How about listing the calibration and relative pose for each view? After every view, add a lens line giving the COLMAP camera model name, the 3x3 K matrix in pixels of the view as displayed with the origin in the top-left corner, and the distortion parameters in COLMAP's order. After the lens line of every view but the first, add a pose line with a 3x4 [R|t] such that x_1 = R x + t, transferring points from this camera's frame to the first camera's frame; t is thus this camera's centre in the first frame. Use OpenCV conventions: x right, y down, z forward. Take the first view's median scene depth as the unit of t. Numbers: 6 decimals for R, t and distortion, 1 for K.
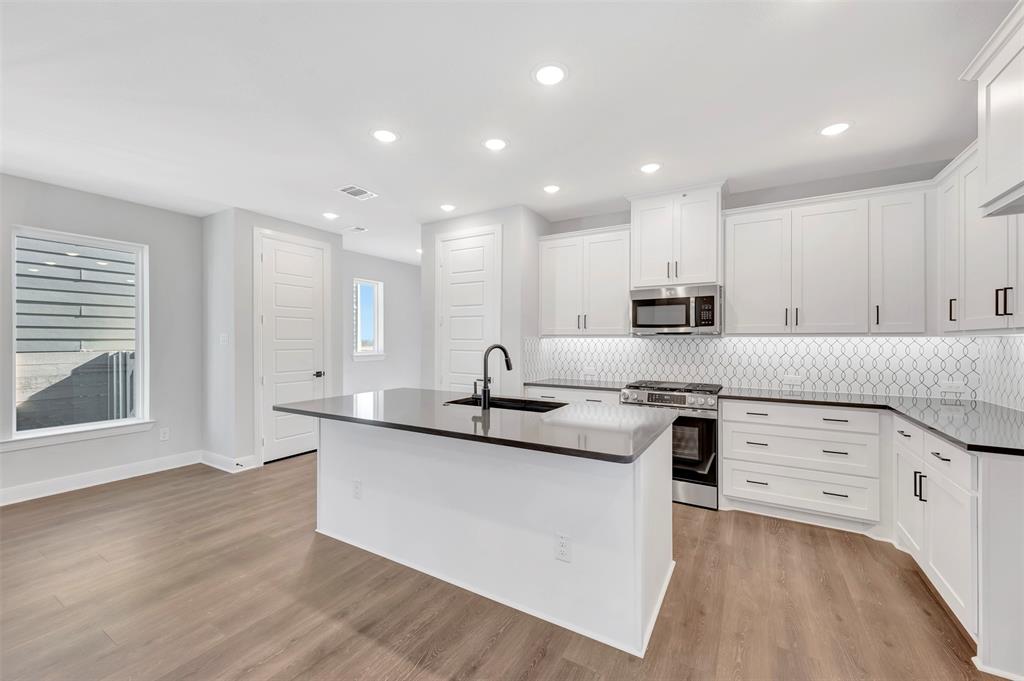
lens RADIAL K [[404.4, 0, 516.1], [0, 404.4, 340.1], [0, 0, 1]] dist [-0.000499, -0.000033]
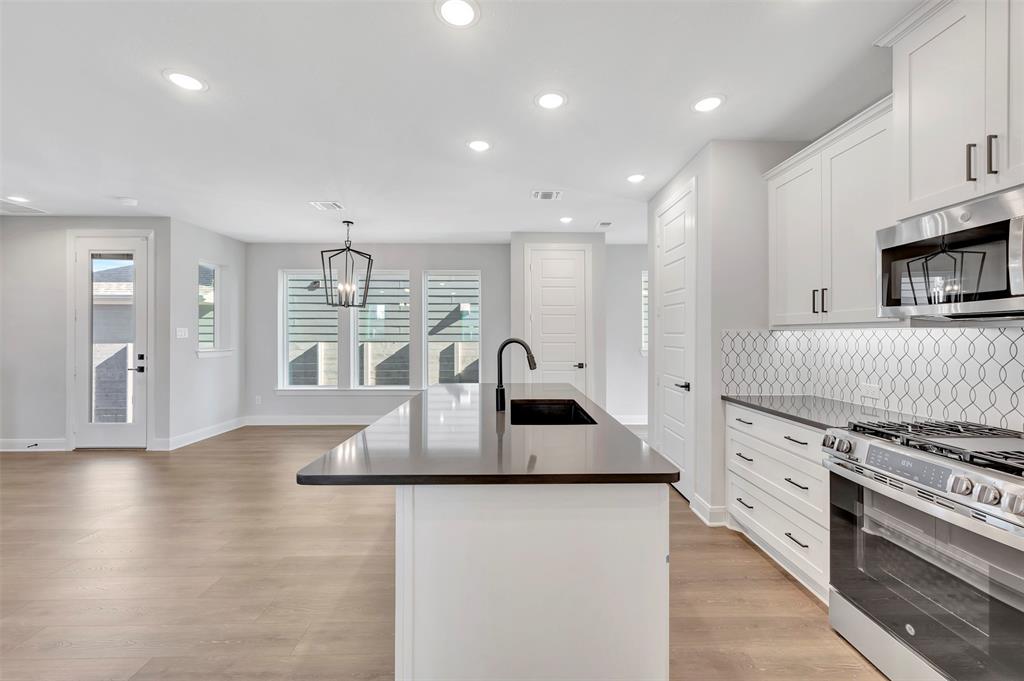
lens RADIAL K [[404.4, 0, 518.8], [0, 404.4, 335.9], [0, 0, 1]] dist [-0.000499, -0.000033]
pose [[0.525829, 0.001479, -0.850589, 0.485767], [0.000228, 0.999998, 0.001880, 0.003158], [0.850590, -0.001182, 0.525828, 0.387835]]
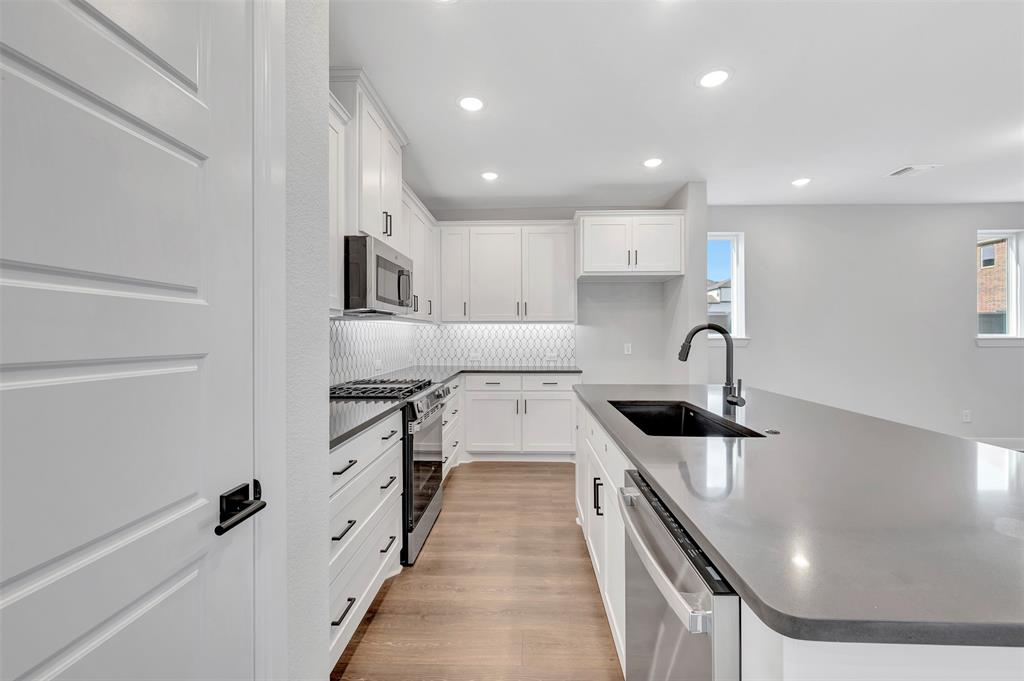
lens RADIAL K [[404.4, 0, 517.5], [0, 404.4, 333.0], [0, 0, 1]] dist [-0.000499, -0.000033]
pose [[-0.479051, 0.001252, 0.877786, -0.356618], [-0.000335, 0.999999, -0.001609, 0.020505], [-0.877787, -0.001065, -0.479050, 1.146755]]
